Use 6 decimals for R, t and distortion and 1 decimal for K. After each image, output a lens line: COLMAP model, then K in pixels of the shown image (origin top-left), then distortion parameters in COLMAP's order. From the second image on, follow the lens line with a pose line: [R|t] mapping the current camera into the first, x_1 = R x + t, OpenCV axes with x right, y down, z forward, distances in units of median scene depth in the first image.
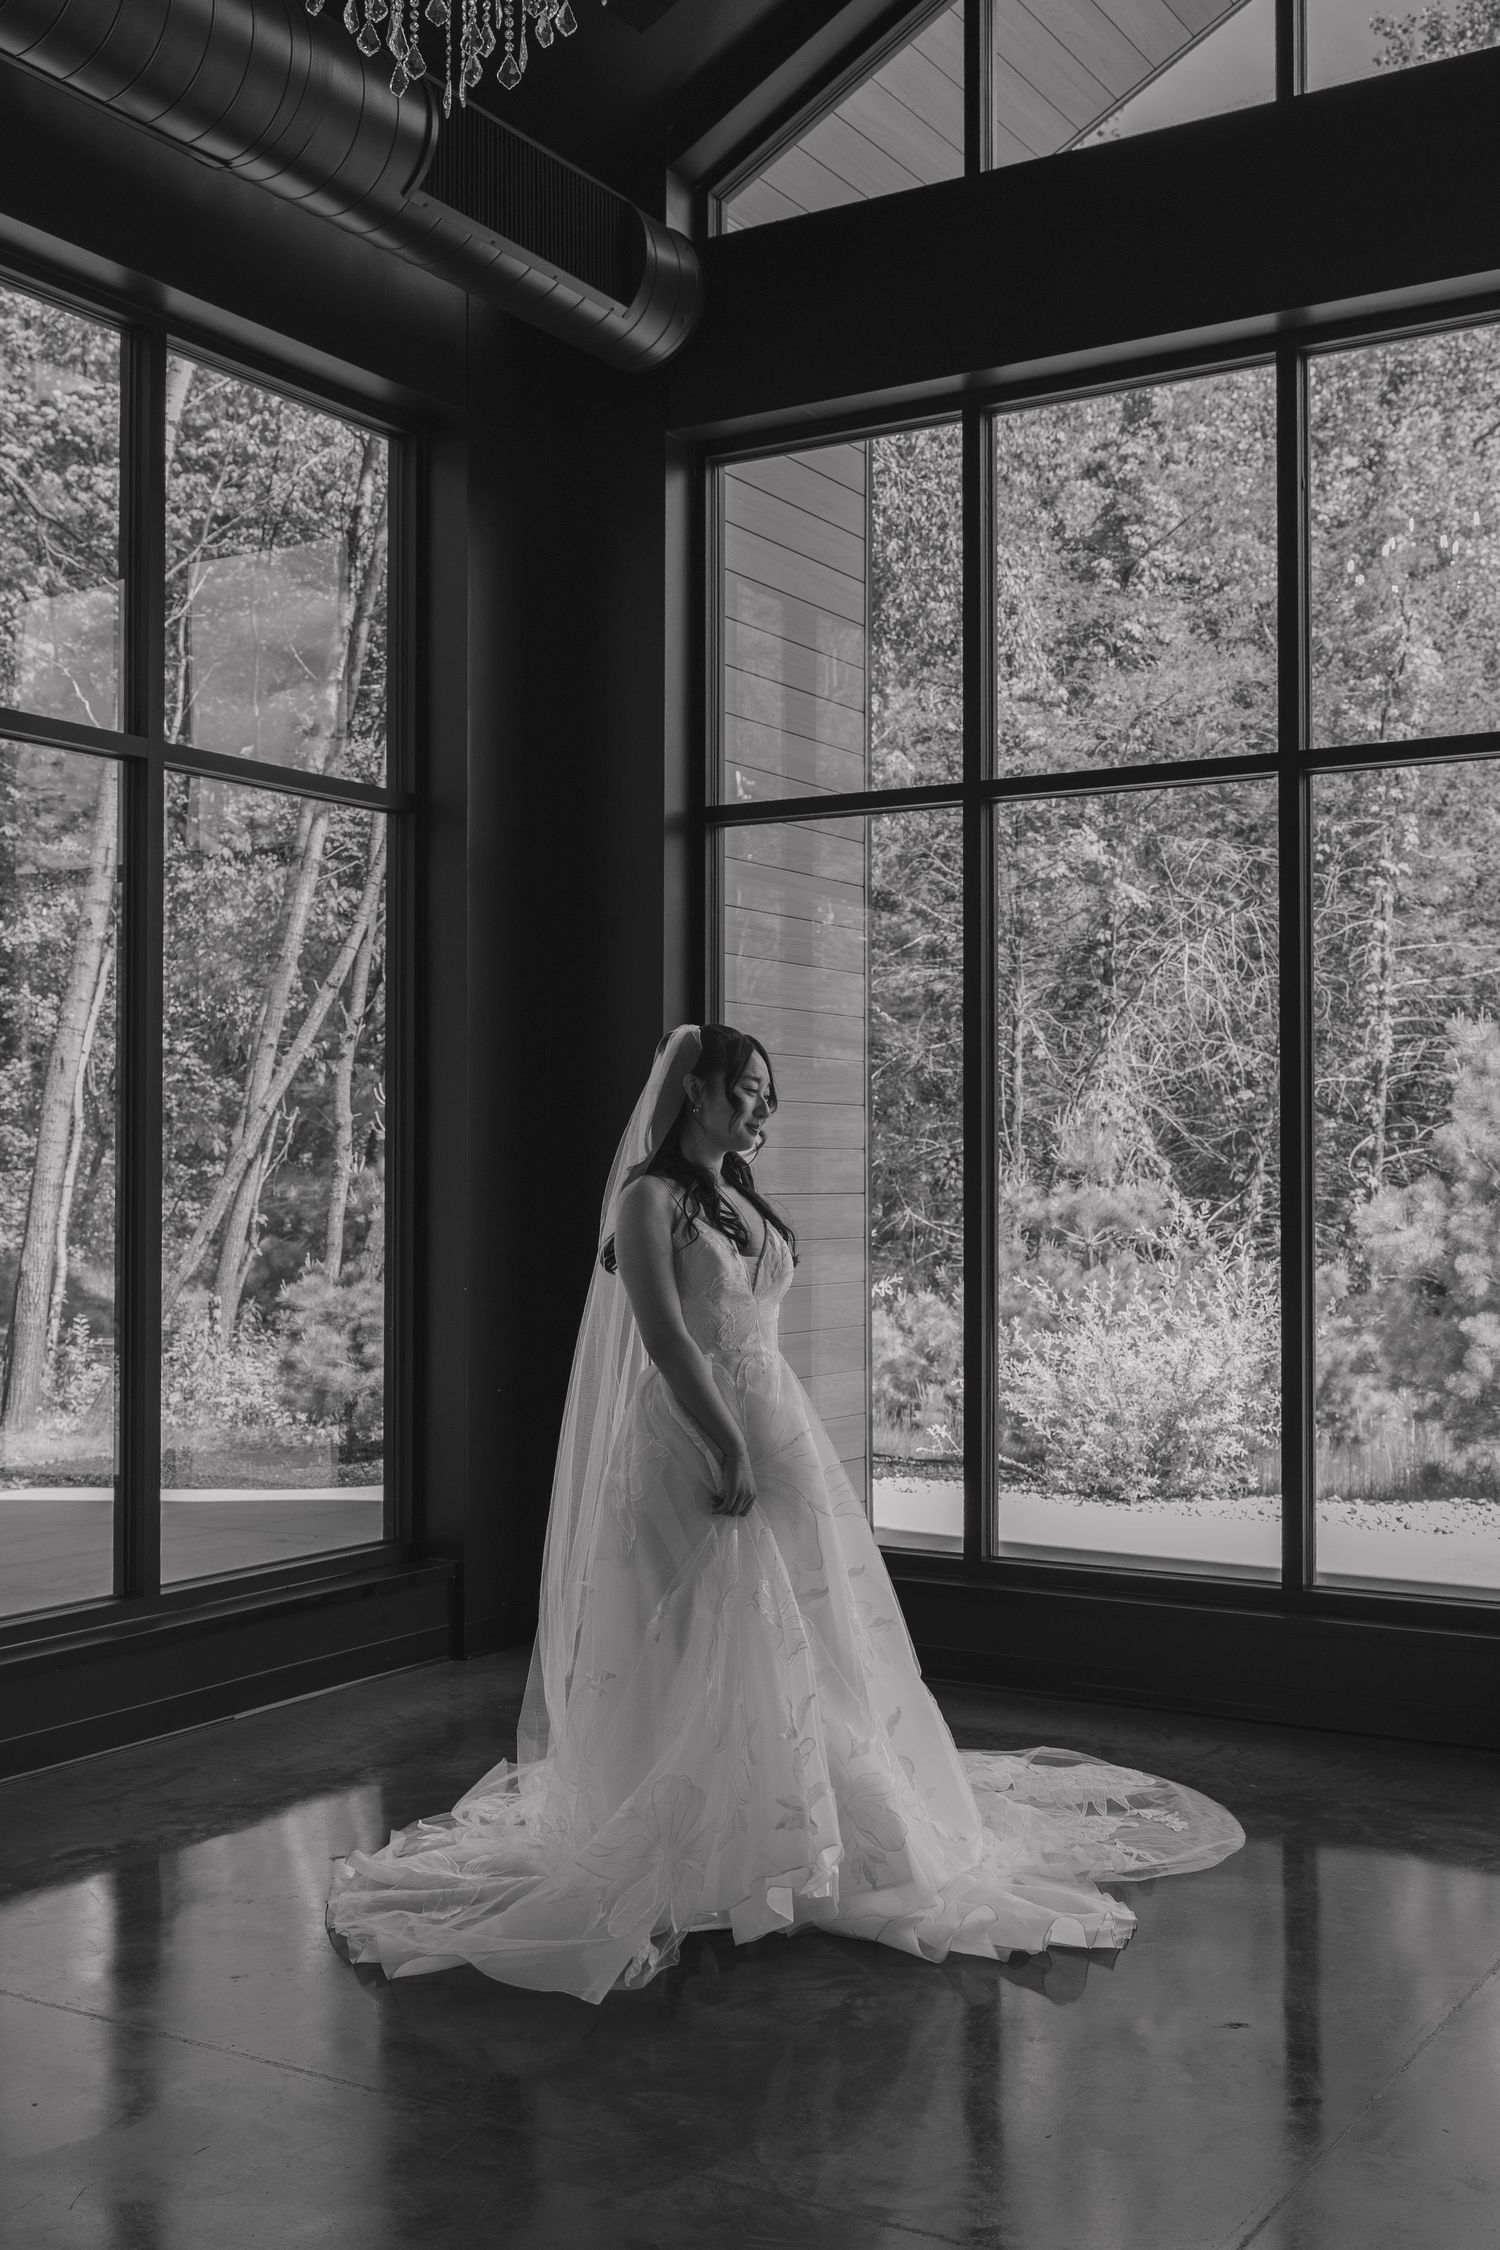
lens RADIAL K [[2296.7, 0, 742.0], [0, 2296.7, 1111.5], [0, 0, 1]] dist [0.031358, 0.000000]
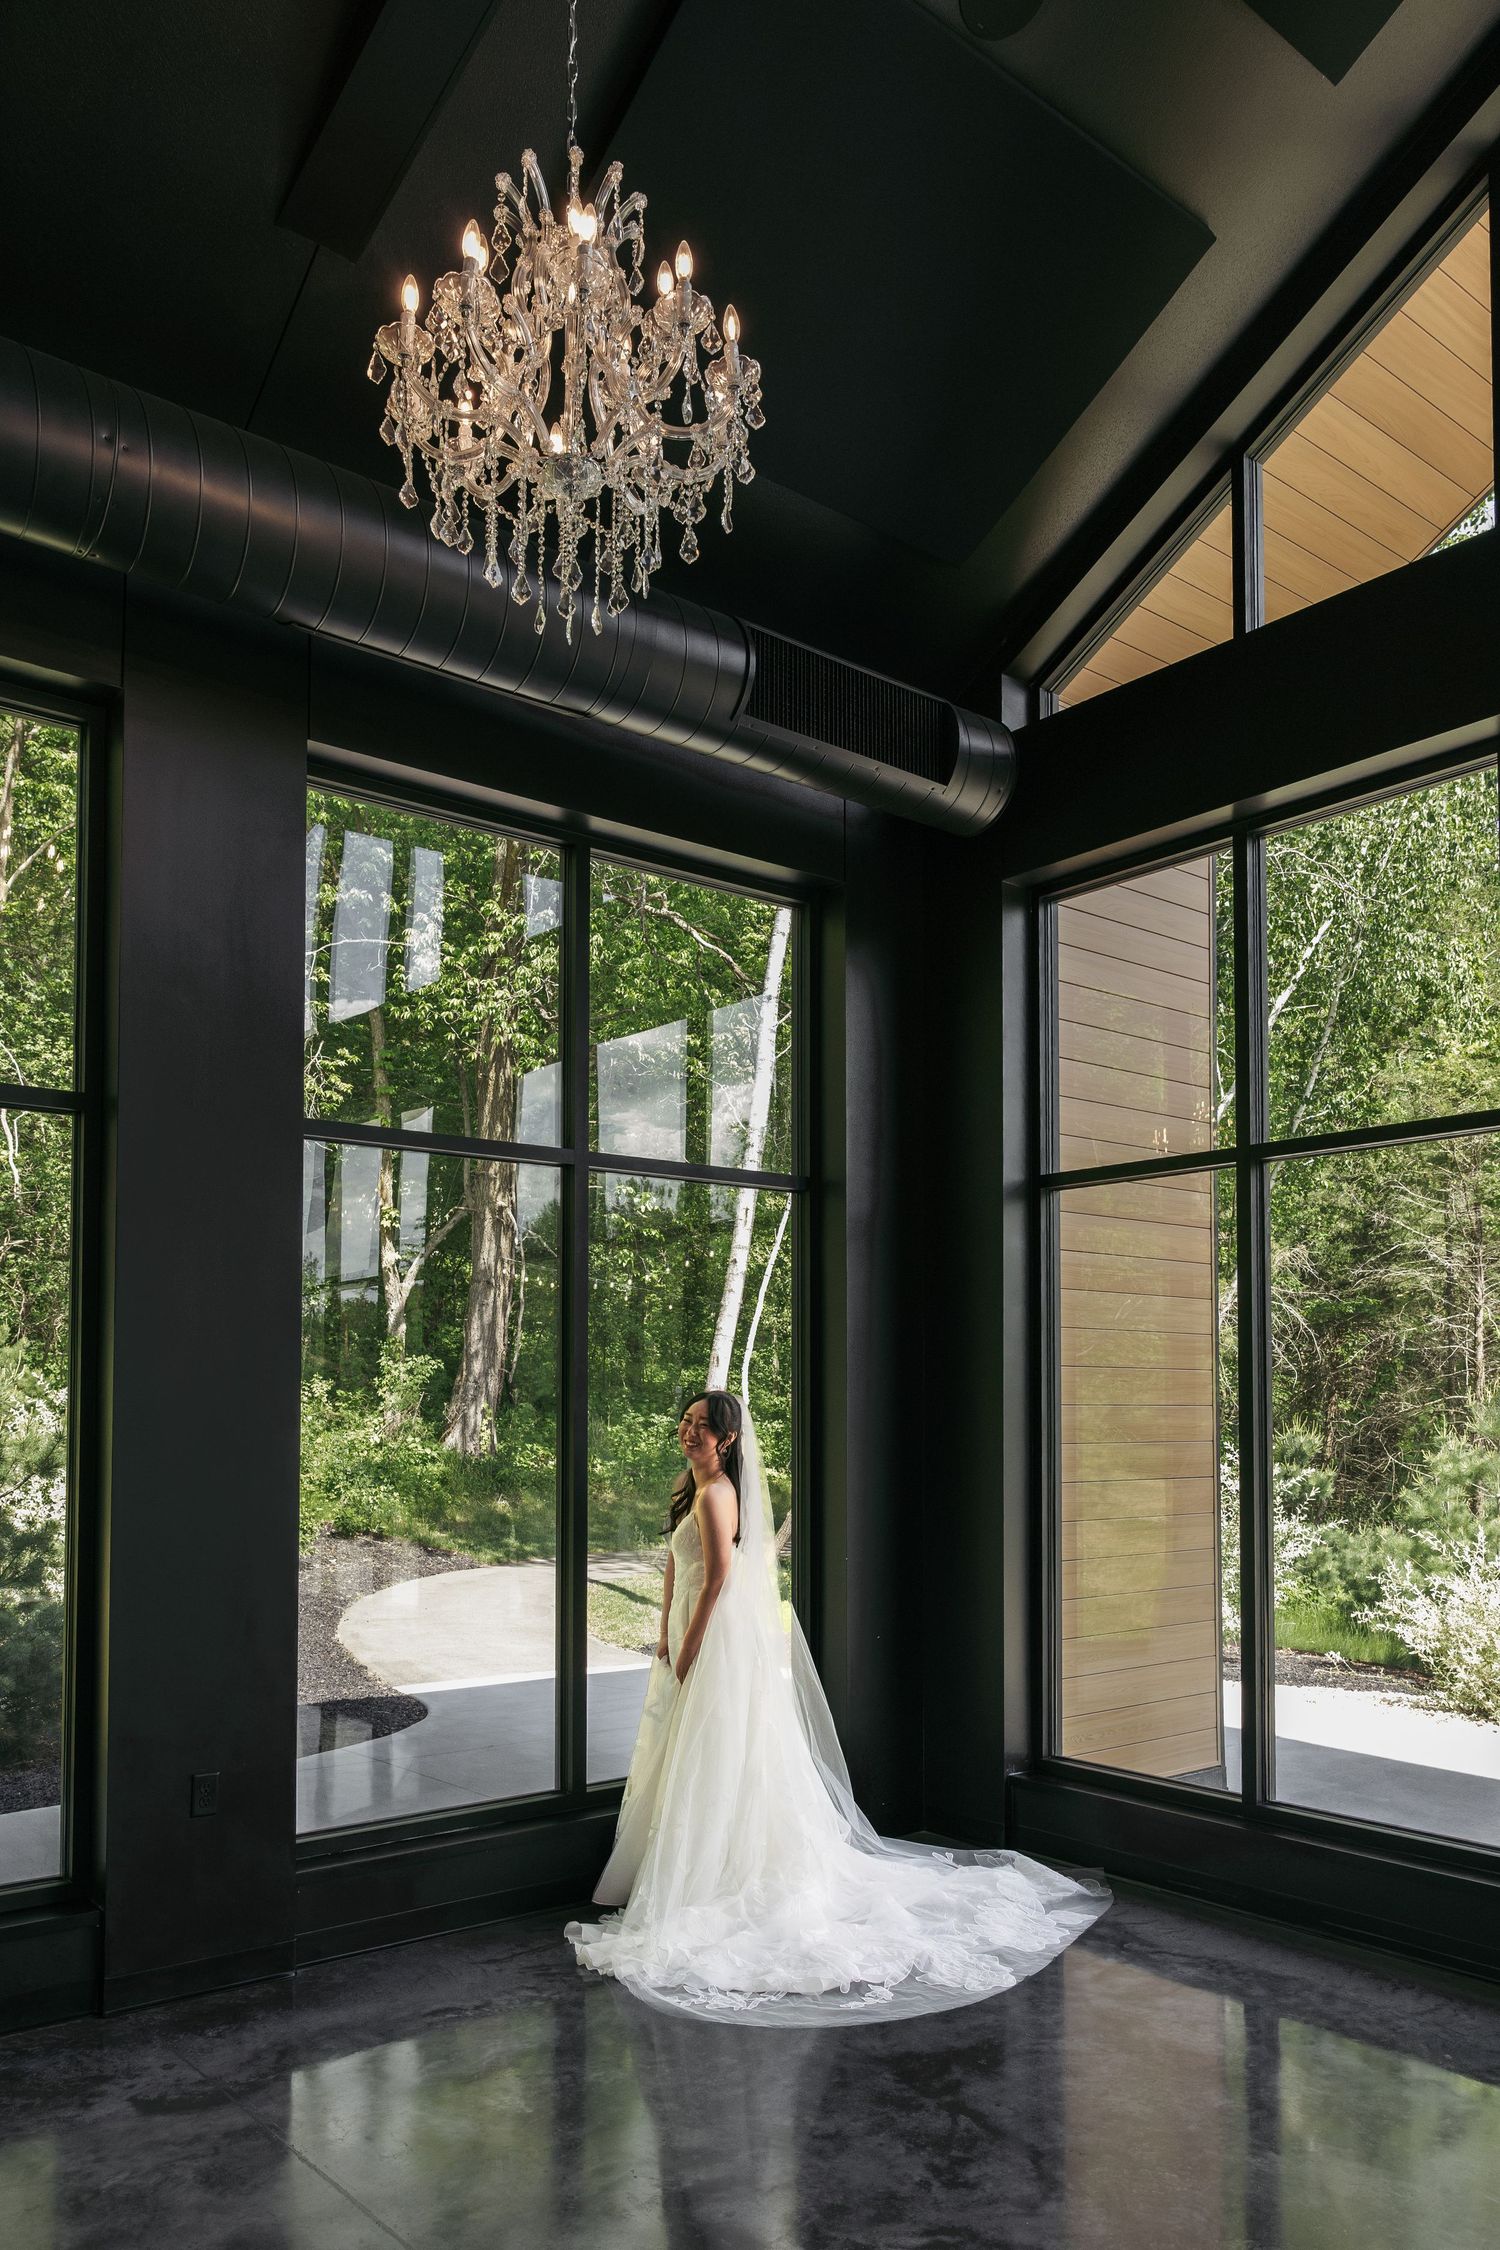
lens RADIAL K [[1607.2, 0, 775.3], [0, 1607.2, 1350.1], [0, 0, 1]] dist [0.014820, 0.004619]
pose [[0.949165, -0.012476, -0.314531, 0.103347], [0.008237, 0.999856, -0.014803, -0.021502], [0.314670, 0.011460, 0.949132, 0.106633]]
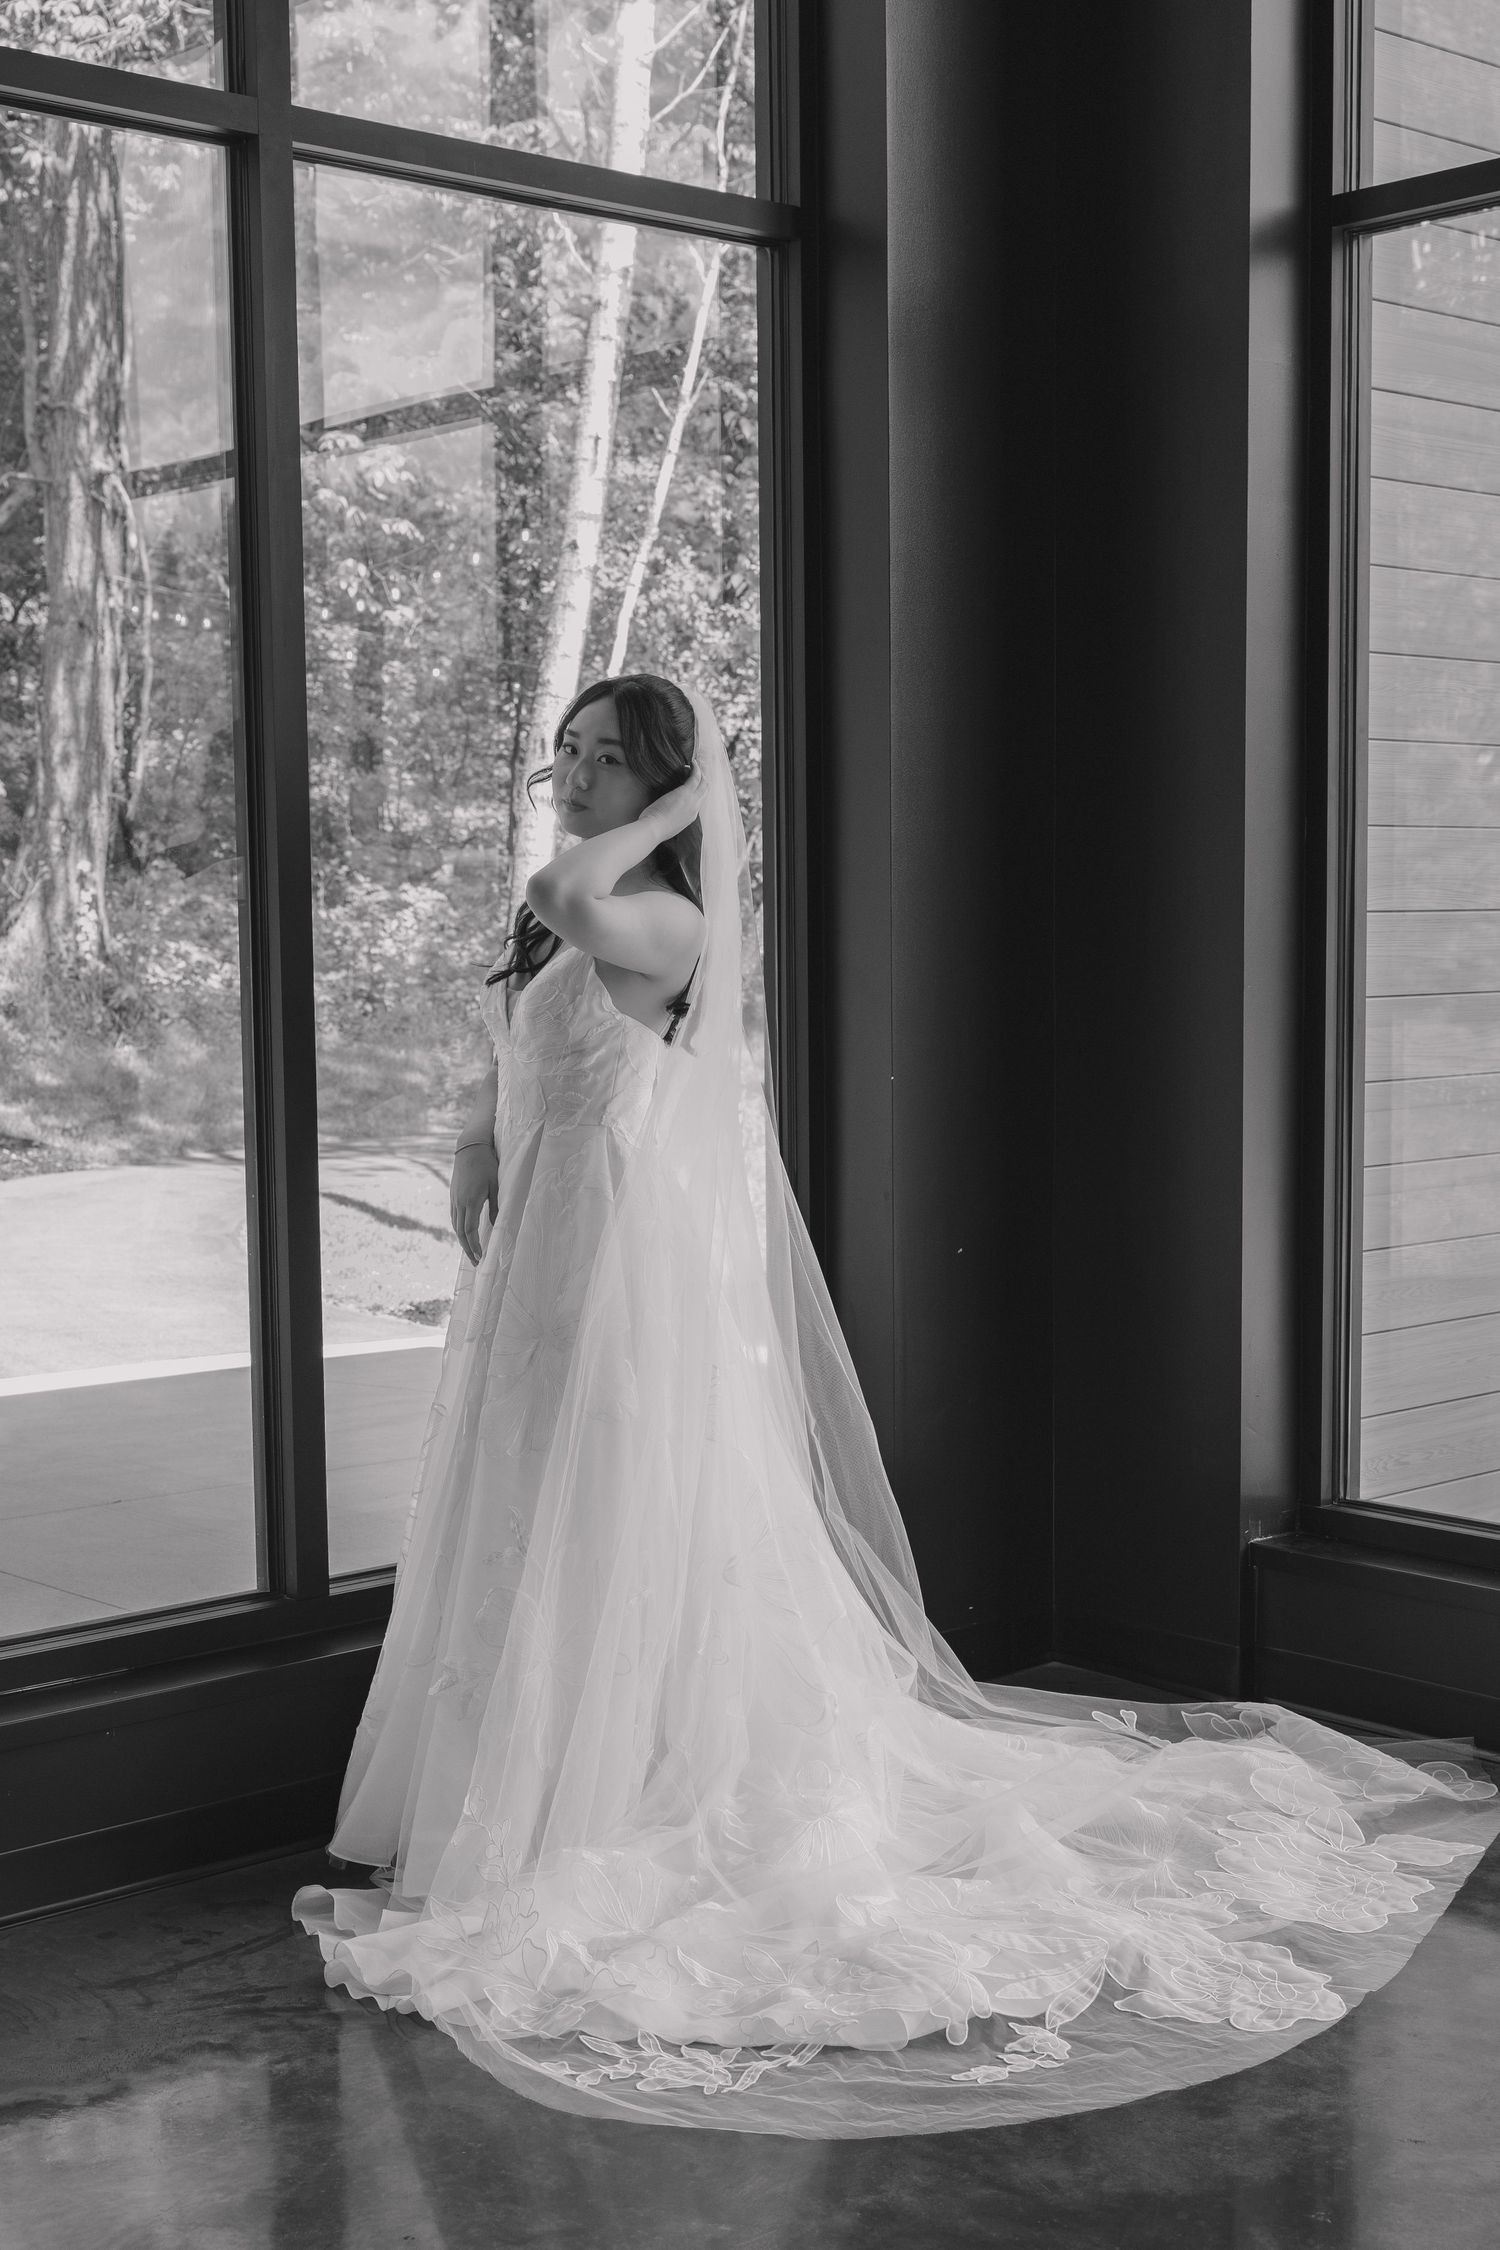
lens RADIAL K [[2940.8, 0, 693.5], [0, 2940.8, 1150.8], [0, 0, 1]] dist [0.024582, 0.000000]
pose [[0.956260, 0.012789, -0.292239, 0.040074], [0.020113, 0.993805, 0.109304, 0.010804], [0.291826, -0.110401, 0.950078, 0.227308]]
